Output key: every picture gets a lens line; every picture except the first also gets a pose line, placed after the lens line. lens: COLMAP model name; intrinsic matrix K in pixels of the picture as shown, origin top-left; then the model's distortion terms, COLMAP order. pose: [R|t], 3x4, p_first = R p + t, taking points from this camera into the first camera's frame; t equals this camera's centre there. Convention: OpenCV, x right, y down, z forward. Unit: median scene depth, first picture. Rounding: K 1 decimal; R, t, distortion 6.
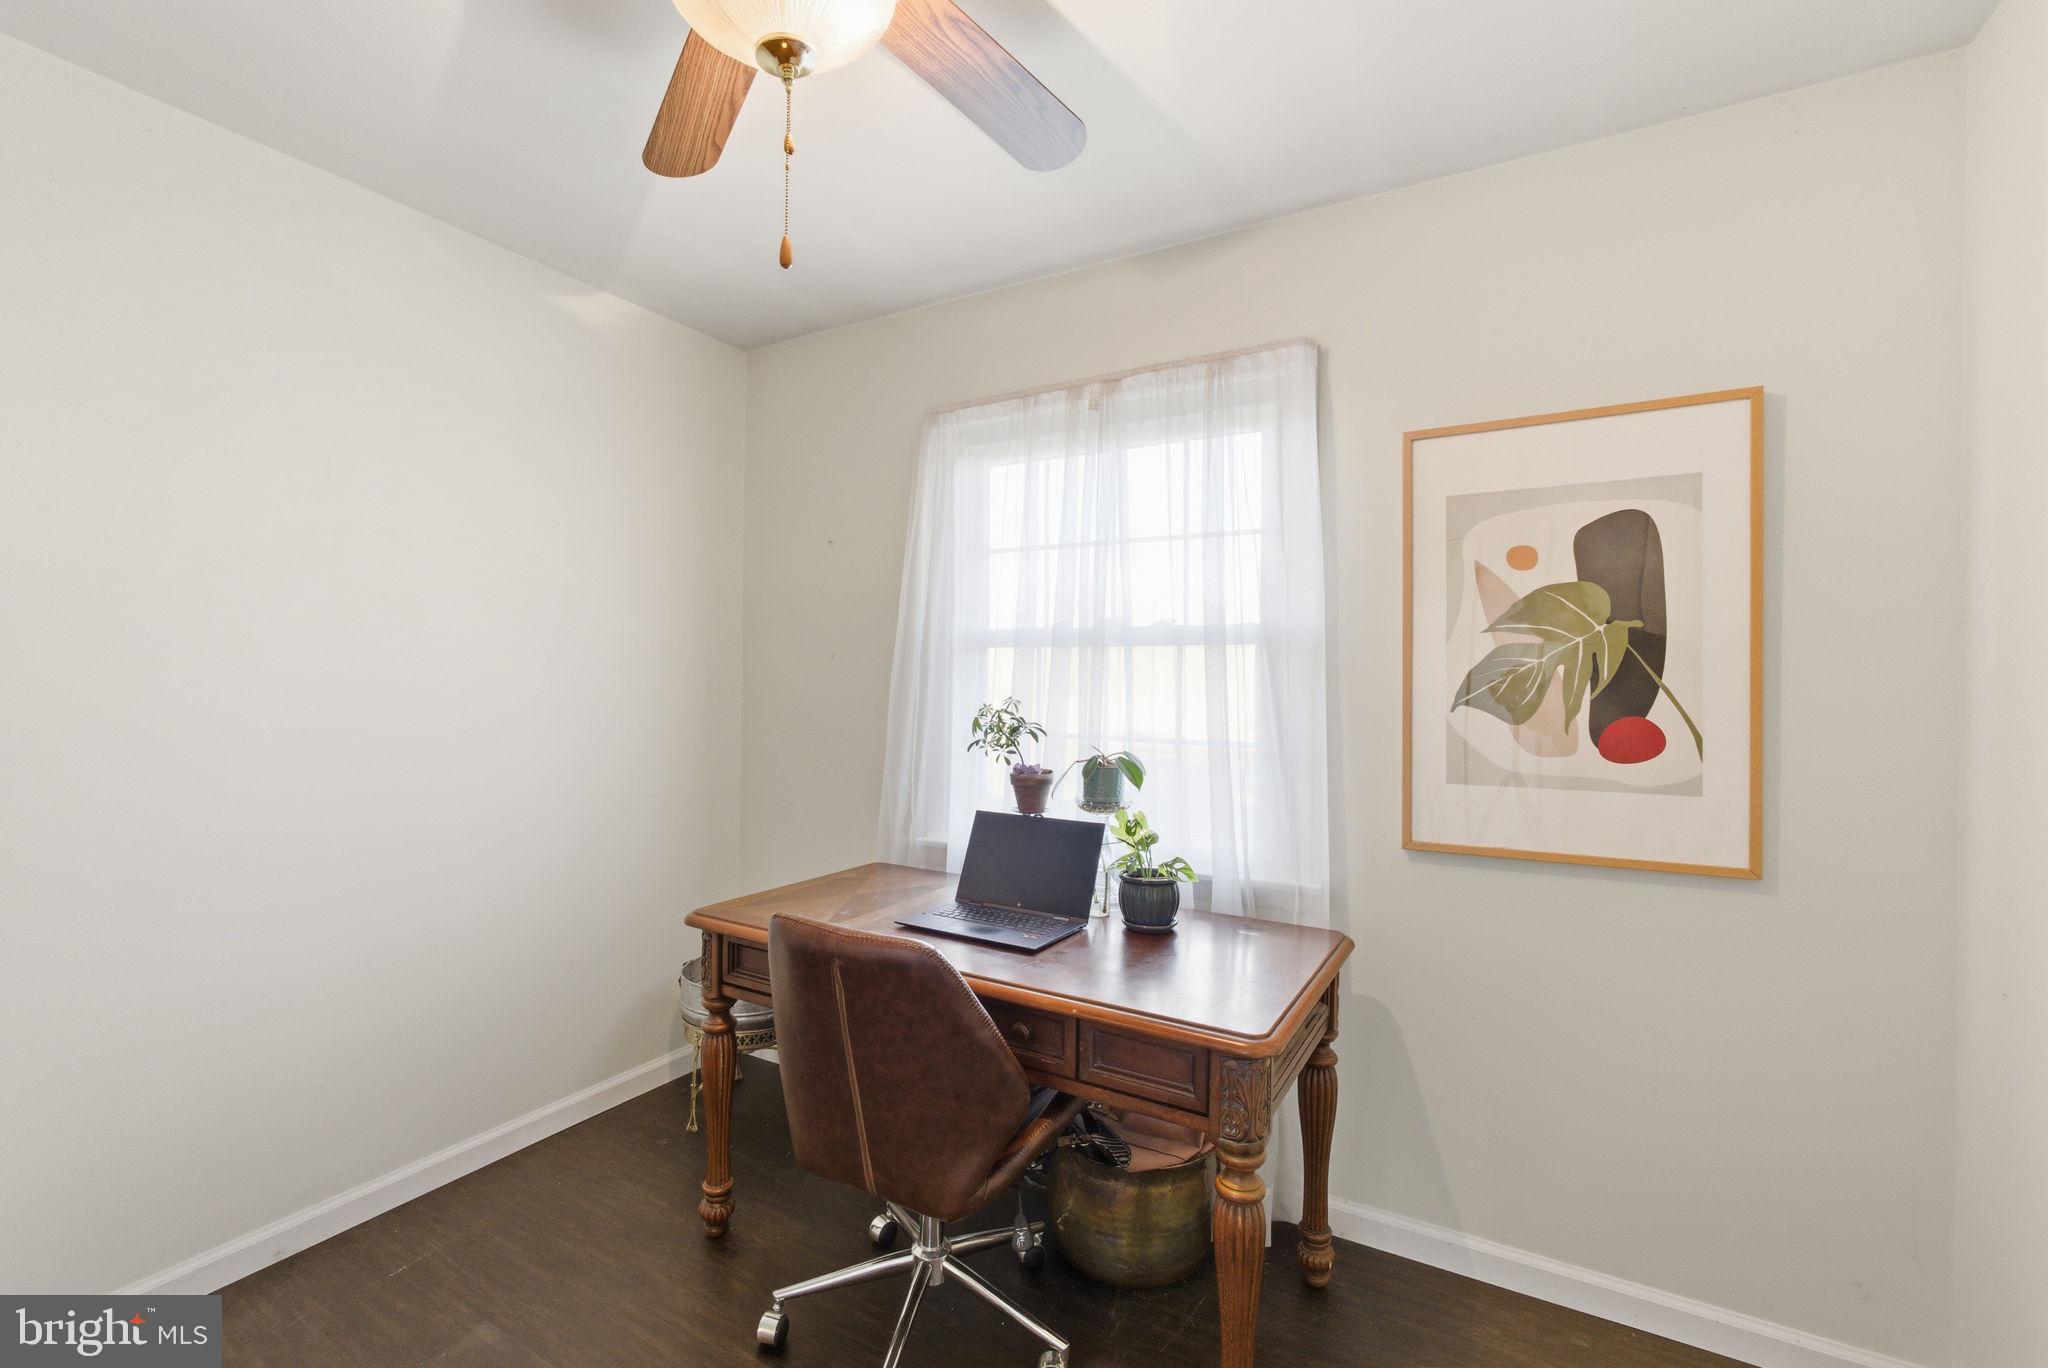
lens RADIAL K [[877.7, 0, 1026.1], [0, 877.7, 668.8], [0, 0, 1]] dist [0.004601, 0.000914]
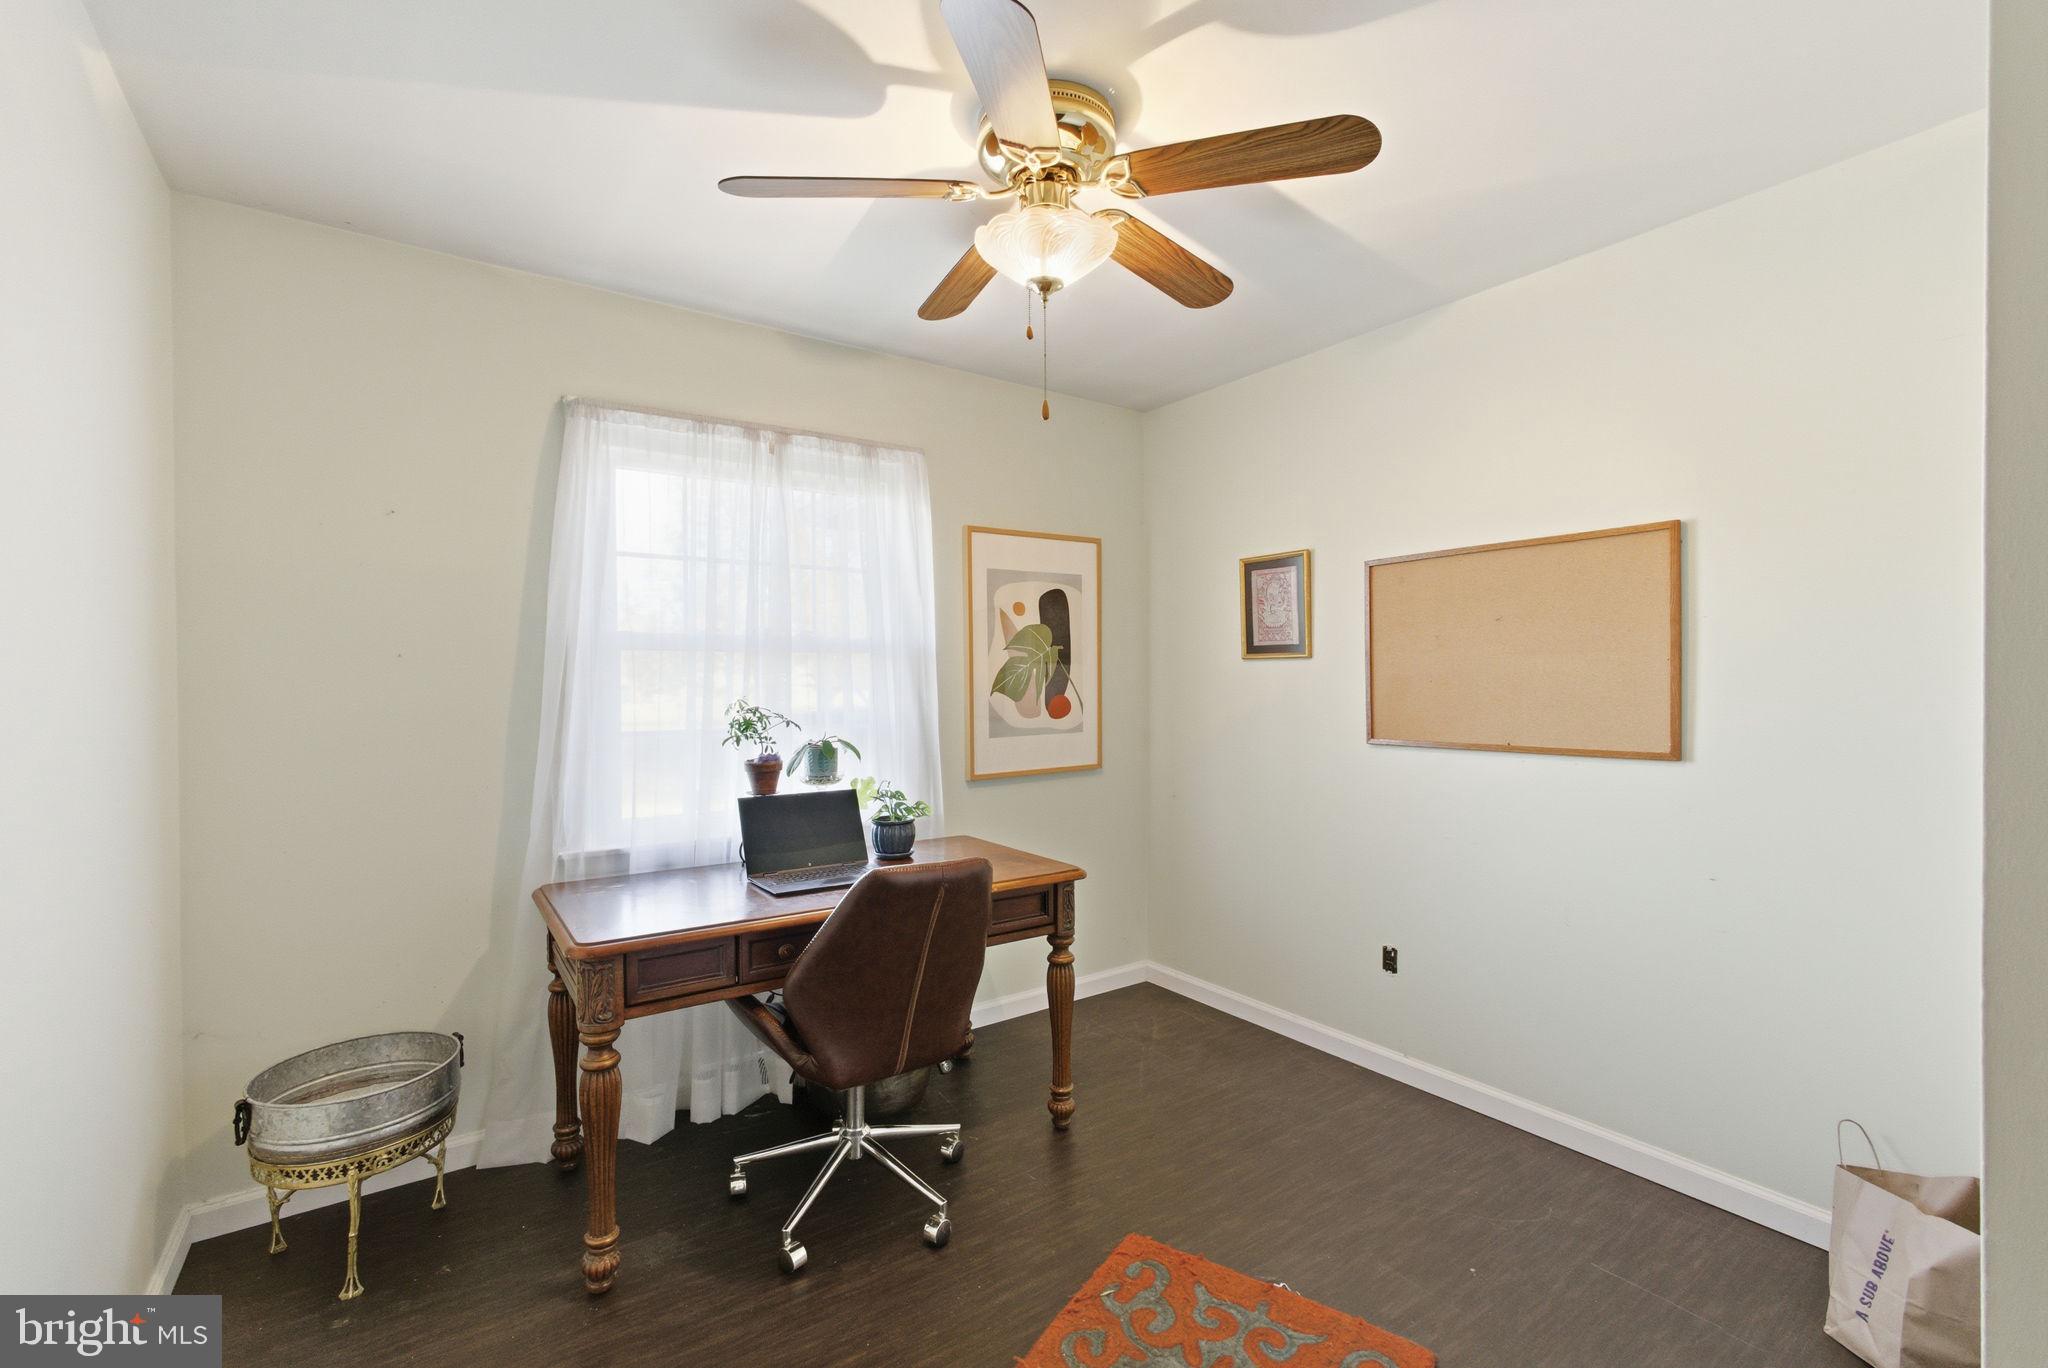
lens RADIAL K [[877.7, 0, 1019.3], [0, 877.7, 687.5], [0, 0, 1]] dist [0.004601, 0.000914]
pose [[0.429658, -0.016650, 0.902838, -1.043031], [0.006269, 0.999861, 0.015456, 0.006717], [-0.902970, -0.000981, 0.429702, 0.225592]]
